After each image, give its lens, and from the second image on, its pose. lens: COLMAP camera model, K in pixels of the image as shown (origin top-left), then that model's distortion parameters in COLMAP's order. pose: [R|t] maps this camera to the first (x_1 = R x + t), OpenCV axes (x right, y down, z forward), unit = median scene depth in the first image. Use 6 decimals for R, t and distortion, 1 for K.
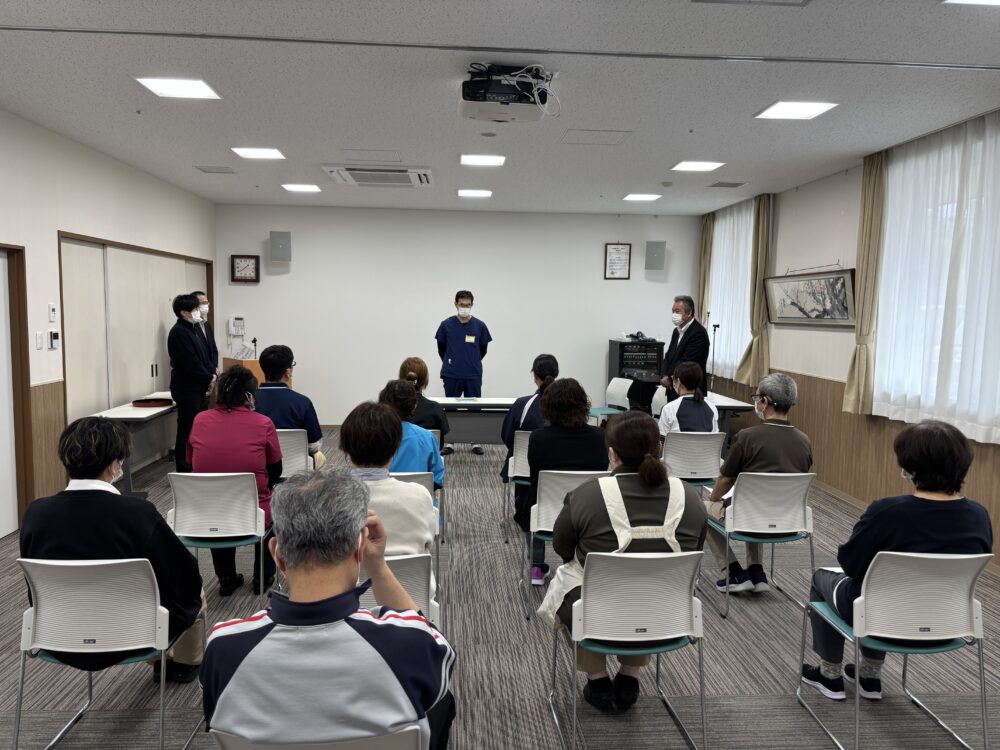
lens RADIAL K [[755.0, 0, 500.0], [0, 755.0, 375.0], [0, 0, 1]] dist [0.002709, -0.070524]
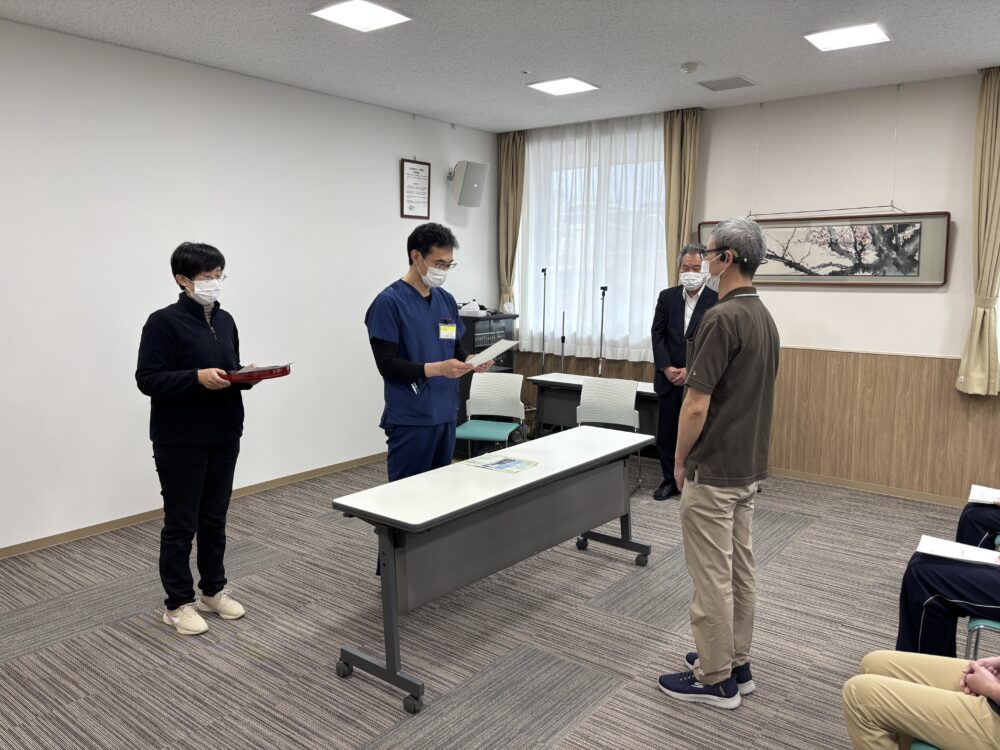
lens RADIAL K [[755.0, 0, 500.0], [0, 755.0, 375.0], [0, 0, 1]] dist [0.002709, -0.070524]
pose [[0.664207, -0.108941, 0.739568, -0.390078], [0.069522, 0.994039, 0.083988, -0.061359], [-0.744309, -0.004369, 0.667821, 0.723560]]
